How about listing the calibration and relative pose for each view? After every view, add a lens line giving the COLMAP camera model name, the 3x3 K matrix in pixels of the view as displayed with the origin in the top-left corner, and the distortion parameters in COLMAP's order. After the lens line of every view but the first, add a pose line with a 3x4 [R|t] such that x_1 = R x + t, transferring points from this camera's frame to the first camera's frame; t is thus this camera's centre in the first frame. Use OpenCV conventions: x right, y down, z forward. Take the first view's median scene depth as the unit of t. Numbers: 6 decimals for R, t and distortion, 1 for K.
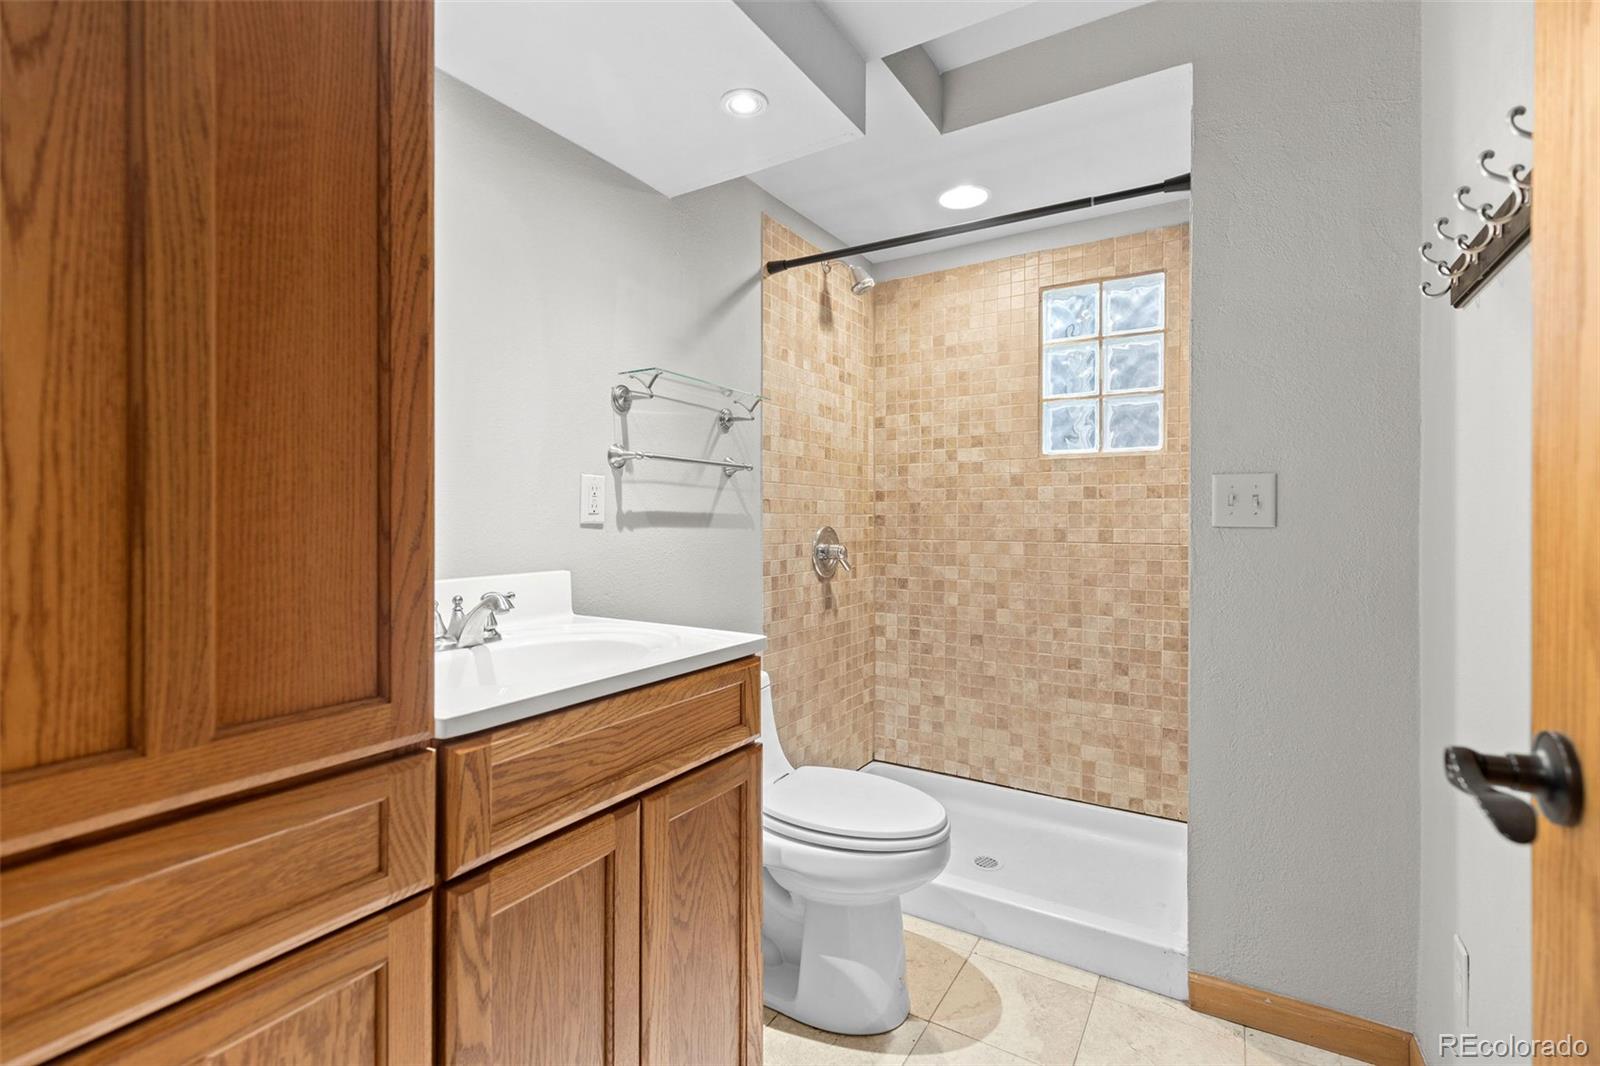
lens RADIAL K [[716.3, 0, 804.2], [0, 716.3, 524.8], [0, 0, 1]] dist [0.006812, -0.000967]
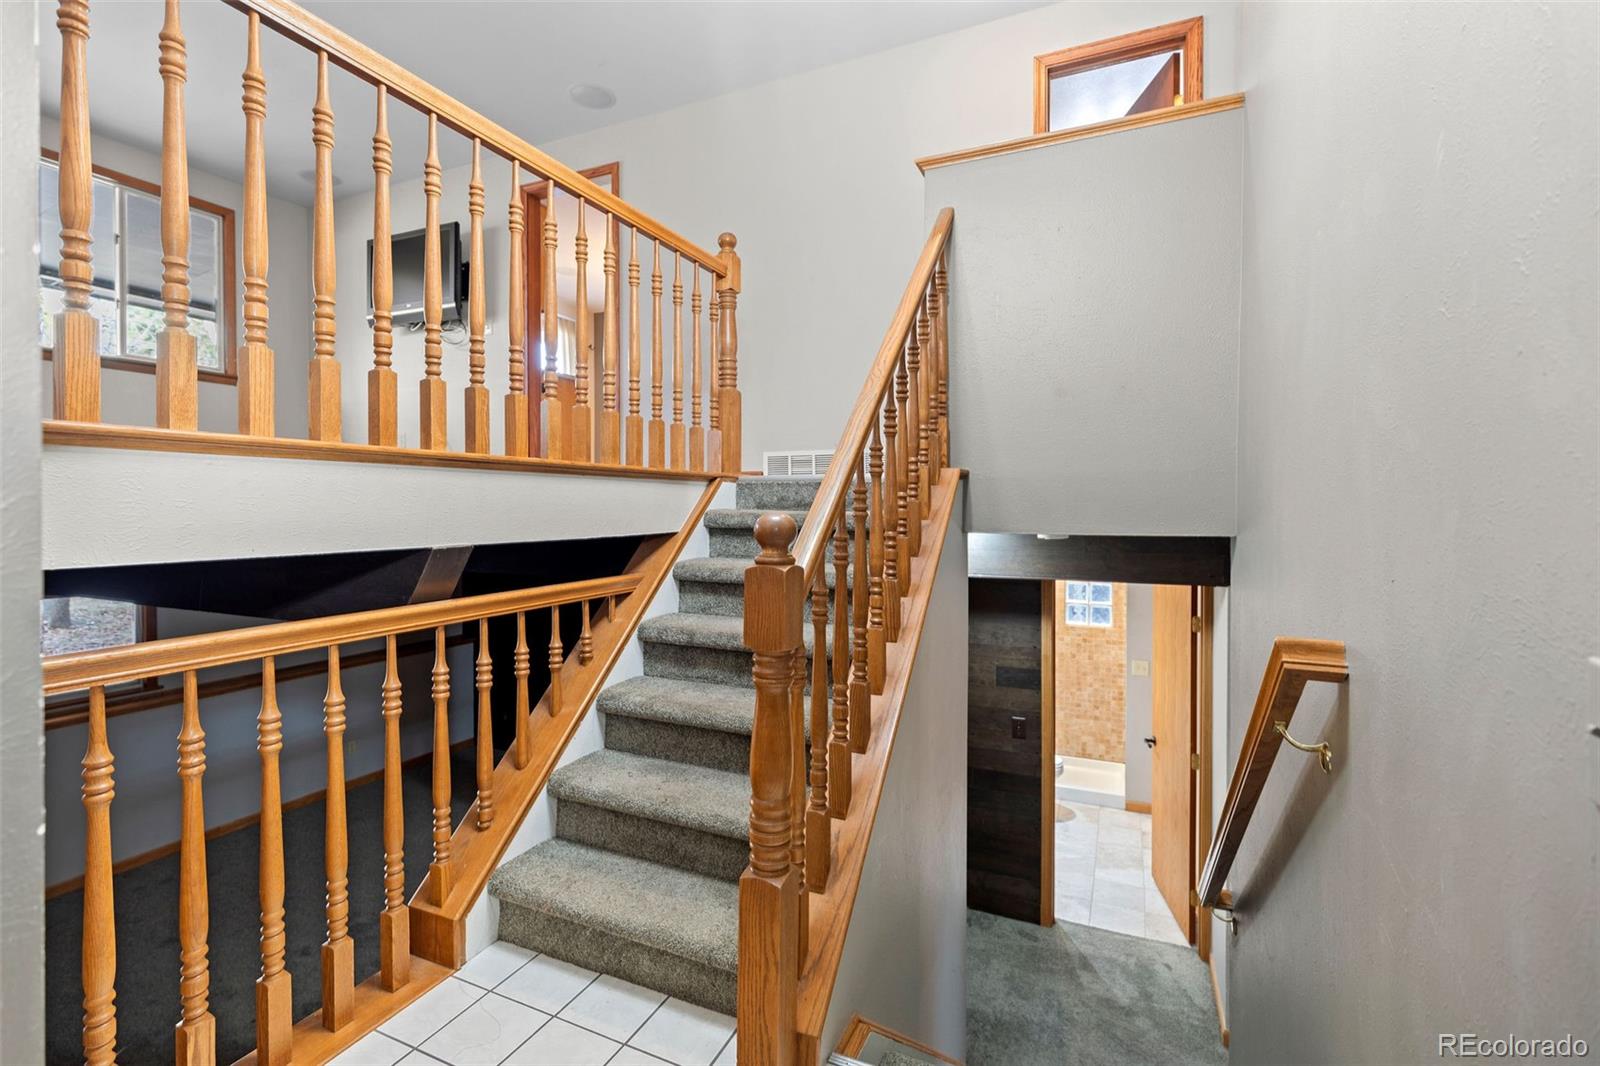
lens RADIAL K [[716.3, 0, 796.2], [0, 716.3, 525.4], [0, 0, 1]] dist [0.006812, -0.000967]
pose [[0.993077, -0.003777, 0.117408, -0.988727], [0.002015, 0.999884, 0.015126, -0.523805], [-0.117451, -0.014784, 0.992969, -1.528583]]
